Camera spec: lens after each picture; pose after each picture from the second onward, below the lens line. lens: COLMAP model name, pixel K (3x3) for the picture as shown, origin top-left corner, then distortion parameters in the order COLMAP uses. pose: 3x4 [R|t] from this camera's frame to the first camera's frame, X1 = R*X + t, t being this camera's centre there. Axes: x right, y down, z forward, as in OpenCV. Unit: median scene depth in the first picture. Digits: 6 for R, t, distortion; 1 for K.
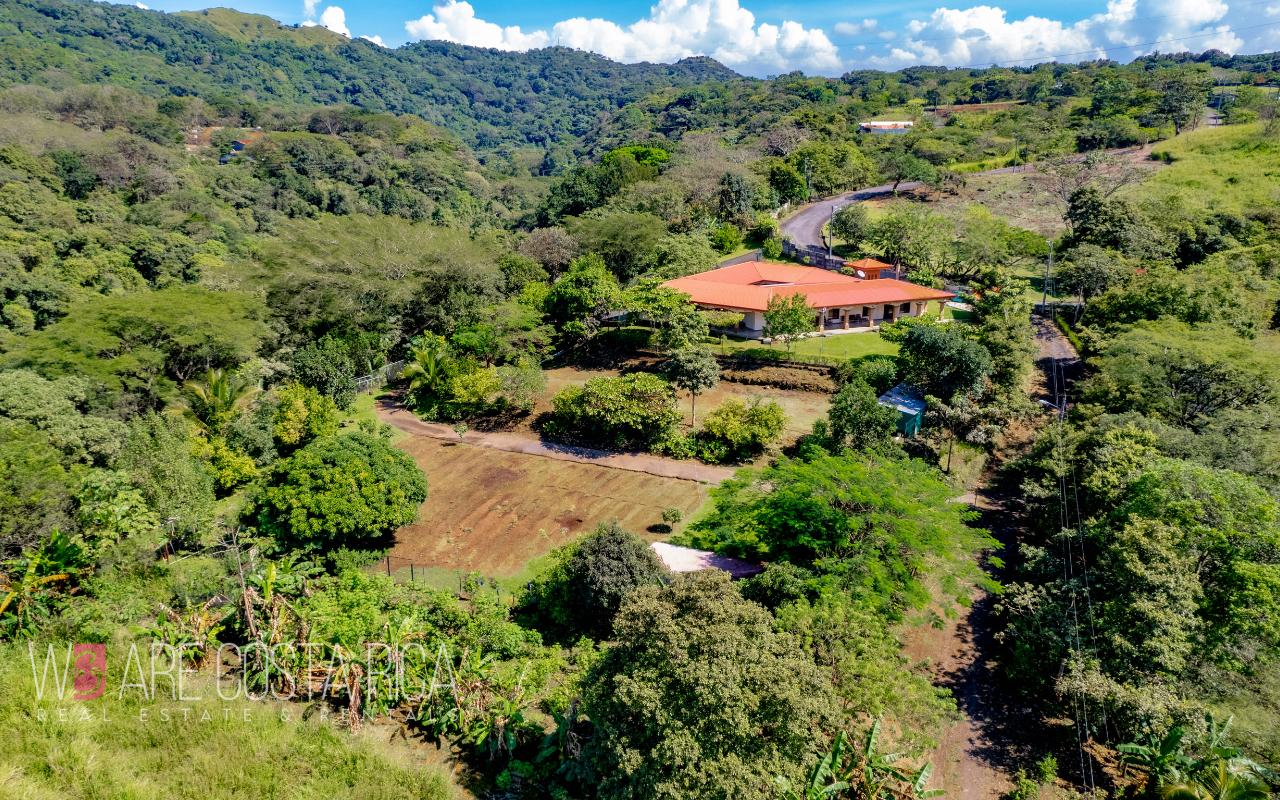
lens RADIAL K [[923.6, 0, 627.7], [0, 923.6, 405.6], [0, 0, 1]] dist [-0.072178, 0.063754]
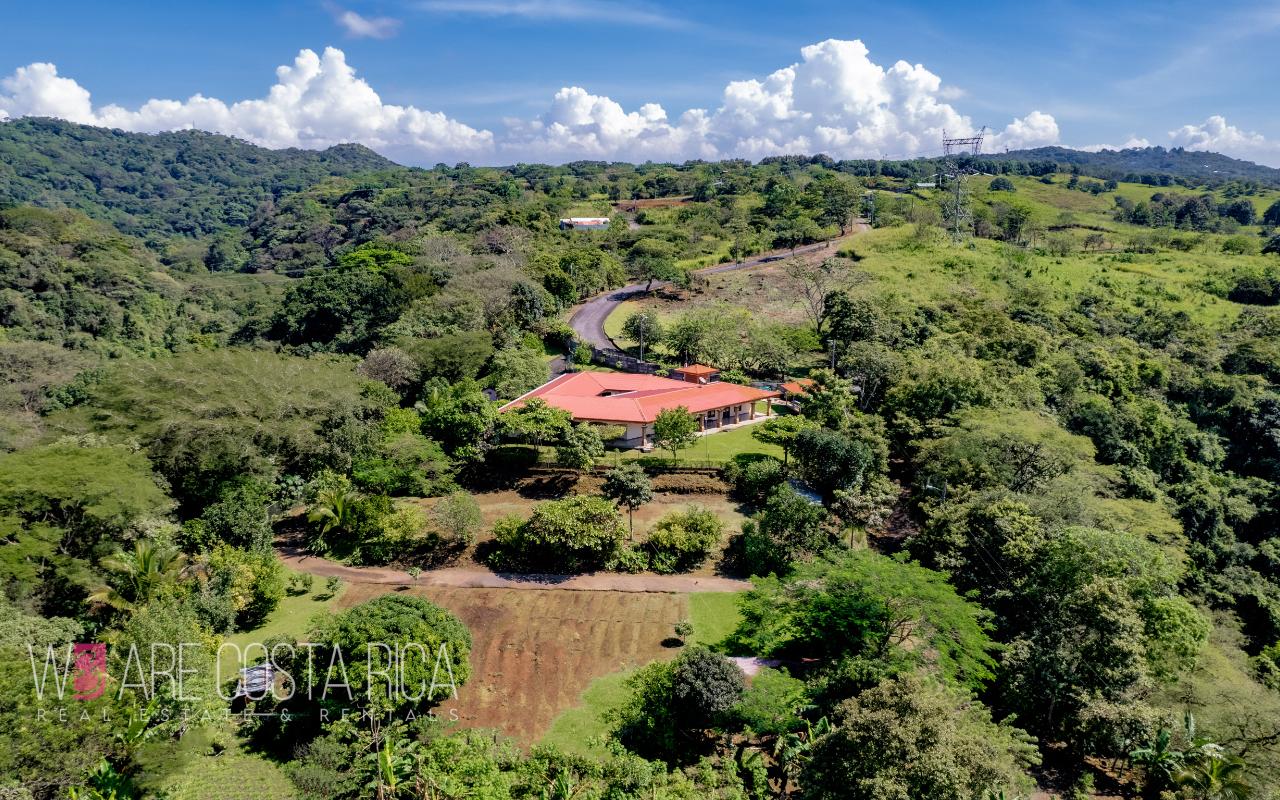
lens RADIAL K [[923.6, 0, 635.5], [0, 923.6, 404.9], [0, 0, 1]] dist [-0.072178, 0.063754]
pose [[0.928881, -0.070008, 0.363703, -0.136082], [0.101268, 0.992561, -0.067579, -0.026955], [-0.356266, 0.099604, 0.929061, -0.005425]]
